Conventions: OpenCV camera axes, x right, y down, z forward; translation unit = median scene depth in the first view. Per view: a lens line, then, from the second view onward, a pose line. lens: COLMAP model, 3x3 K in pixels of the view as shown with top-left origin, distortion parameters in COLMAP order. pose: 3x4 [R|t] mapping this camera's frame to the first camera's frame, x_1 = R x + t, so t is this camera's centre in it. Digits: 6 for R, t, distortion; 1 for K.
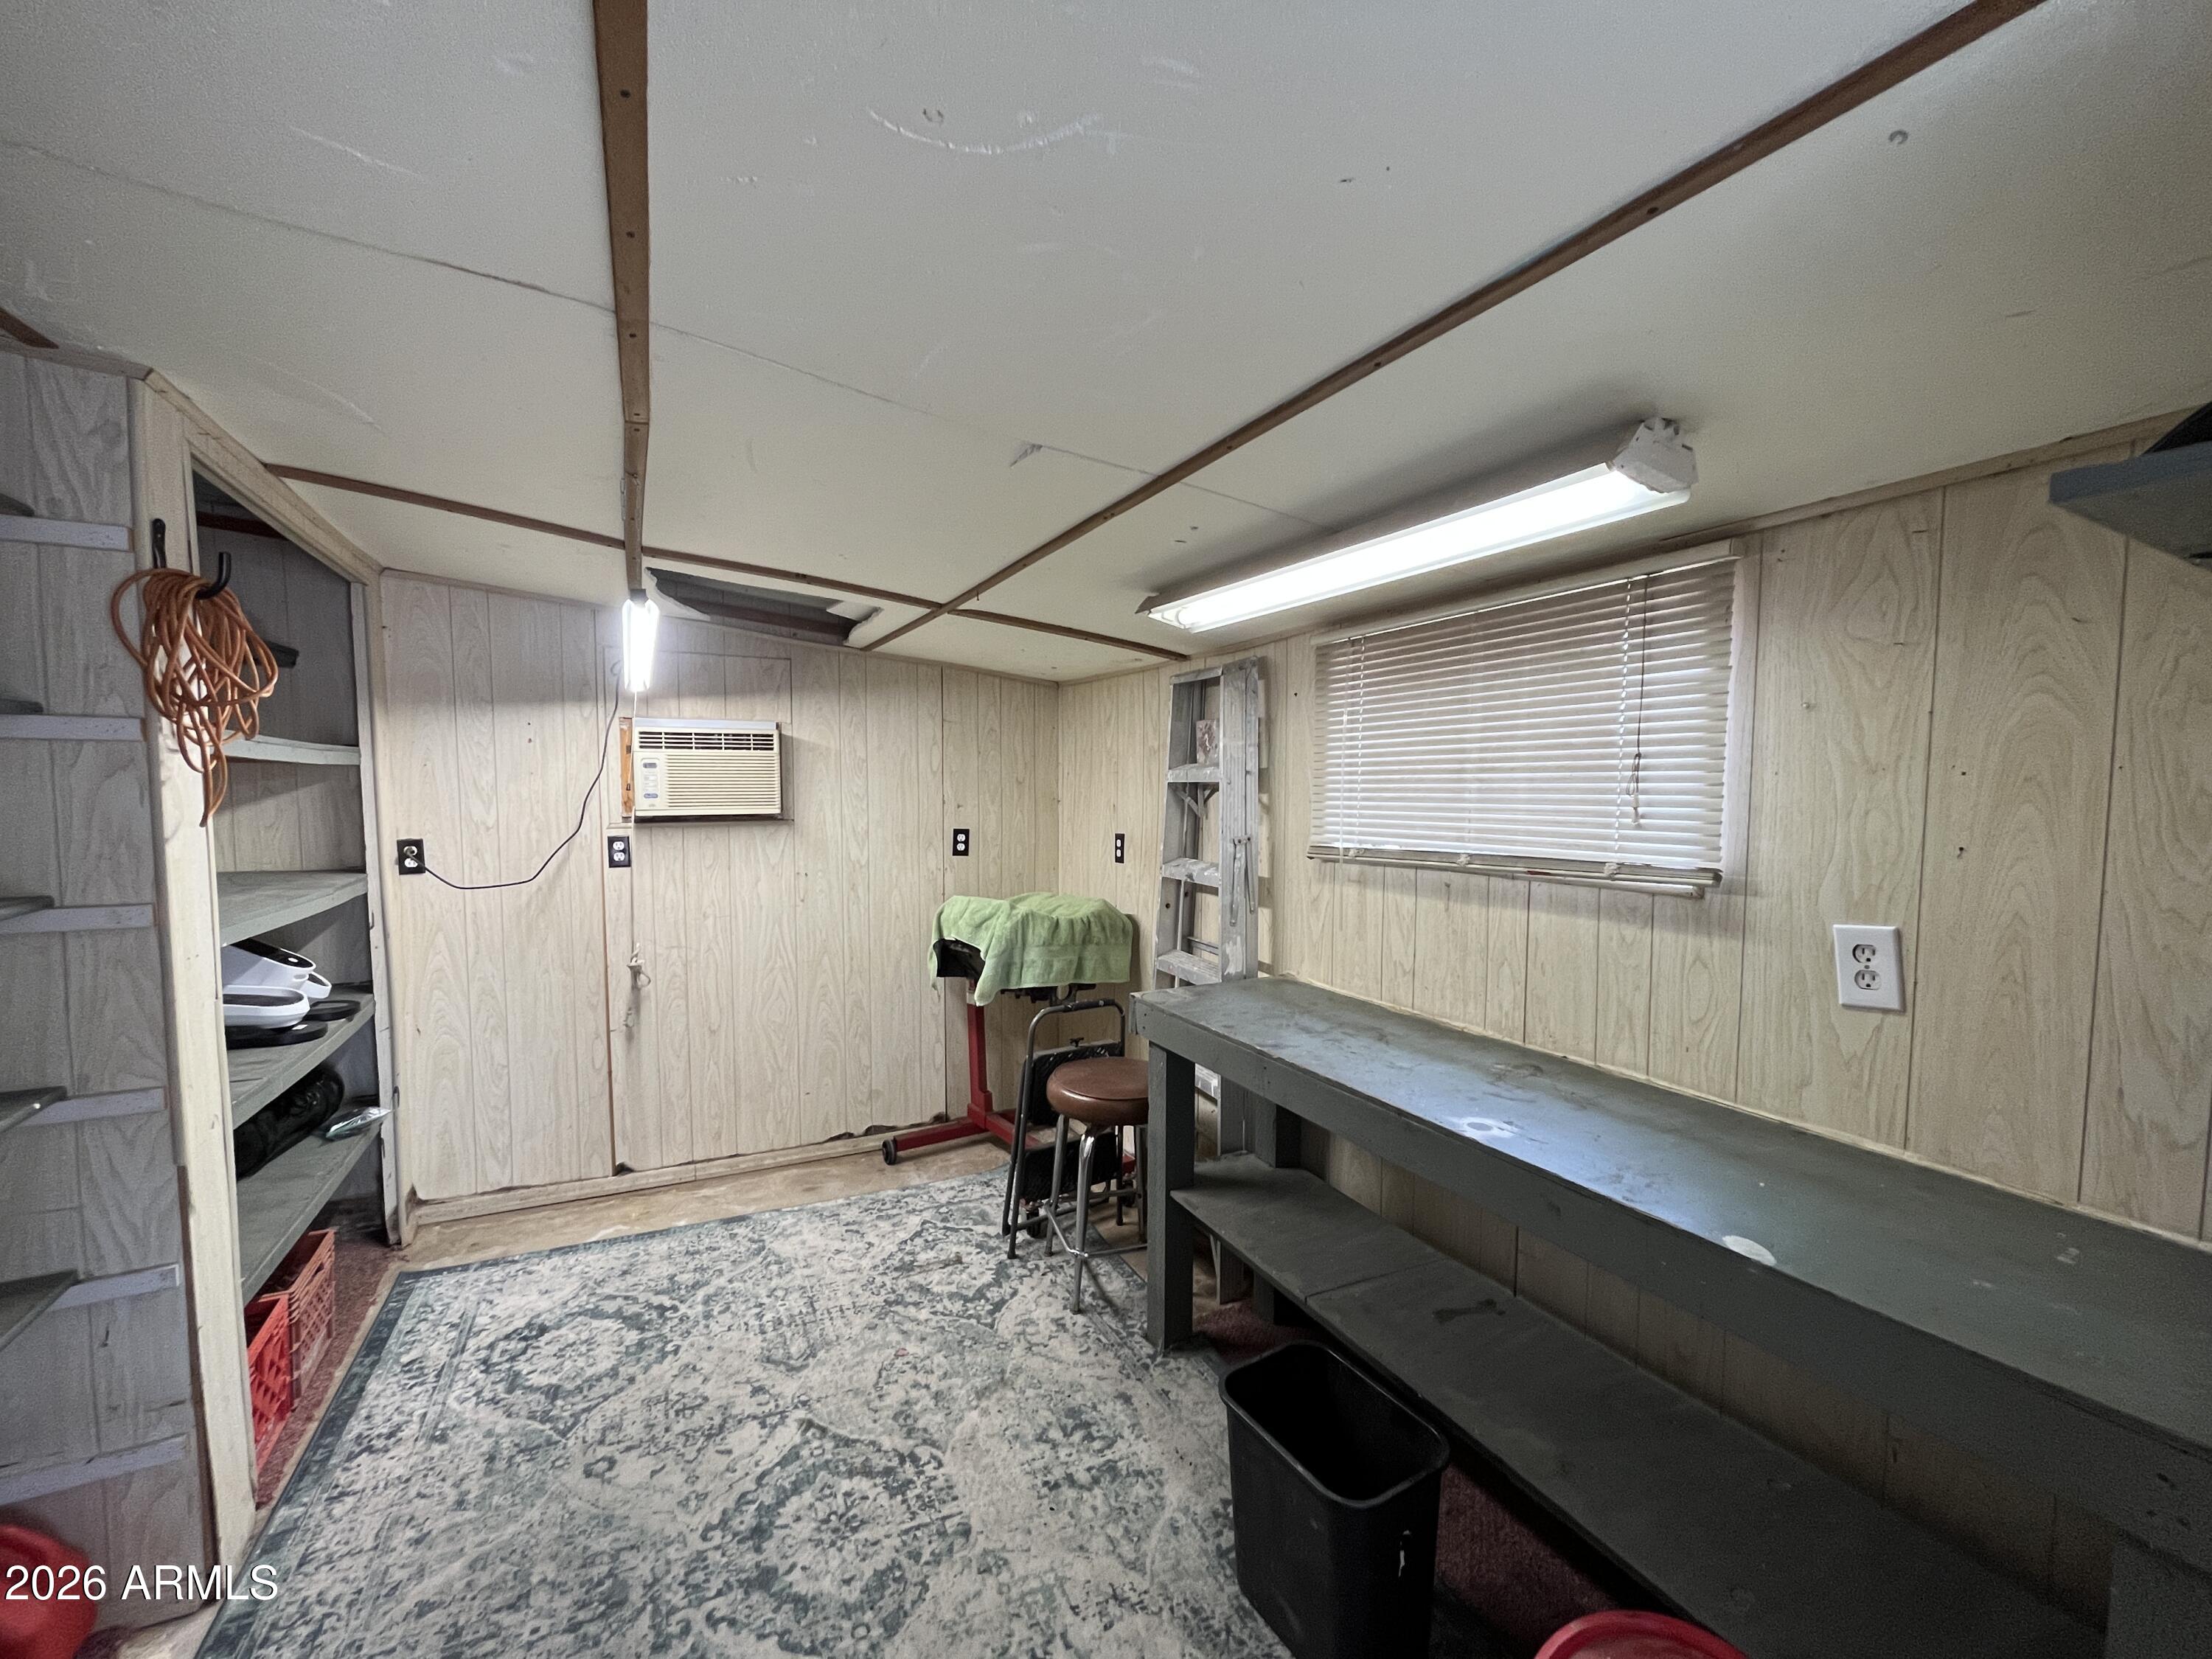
lens RADIAL K [[889.1, 0, 1104.9], [0, 889.1, 837.7], [0, 0, 1]] dist [-0.010494, 0.001047]
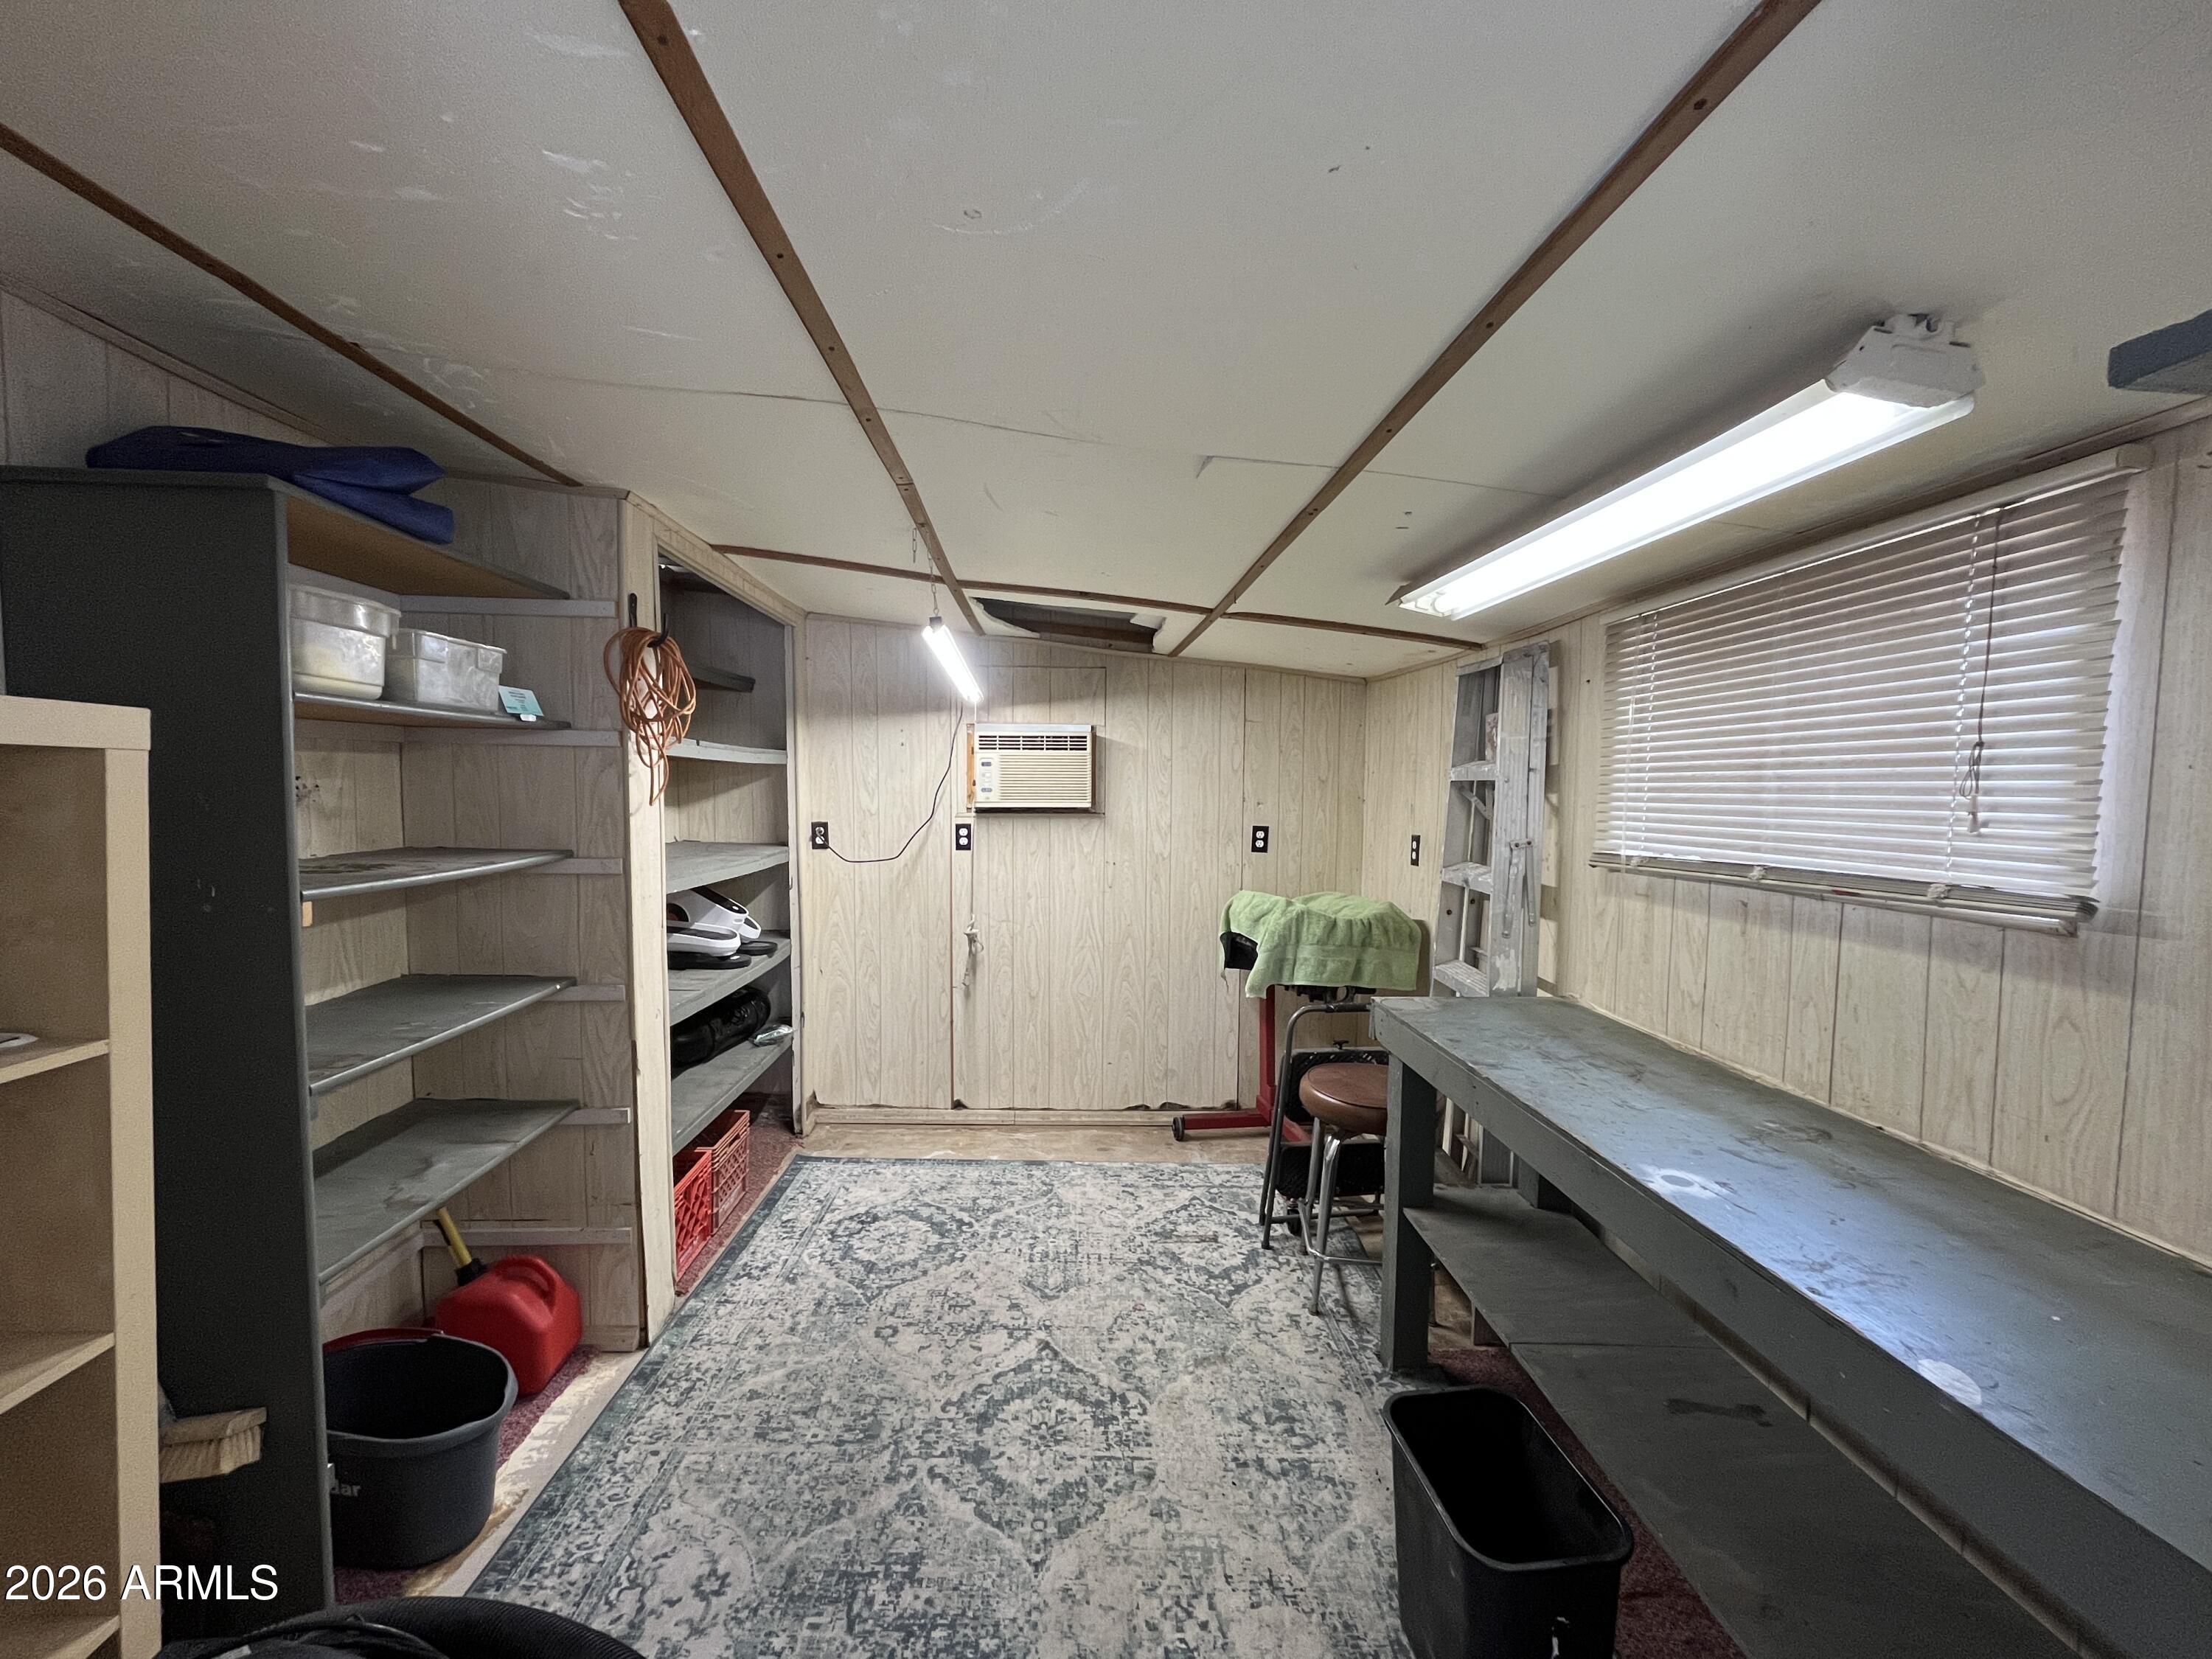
lens RADIAL K [[889.1, 0, 1104.9], [0, 889.1, 837.7], [0, 0, 1]] dist [-0.010494, 0.001047]
pose [[0.909044, 0.031341, -0.415520, 0.166592], [-0.031627, 0.999481, 0.006196, 0.004809], [0.415499, 0.007509, 0.909563, -0.003794]]
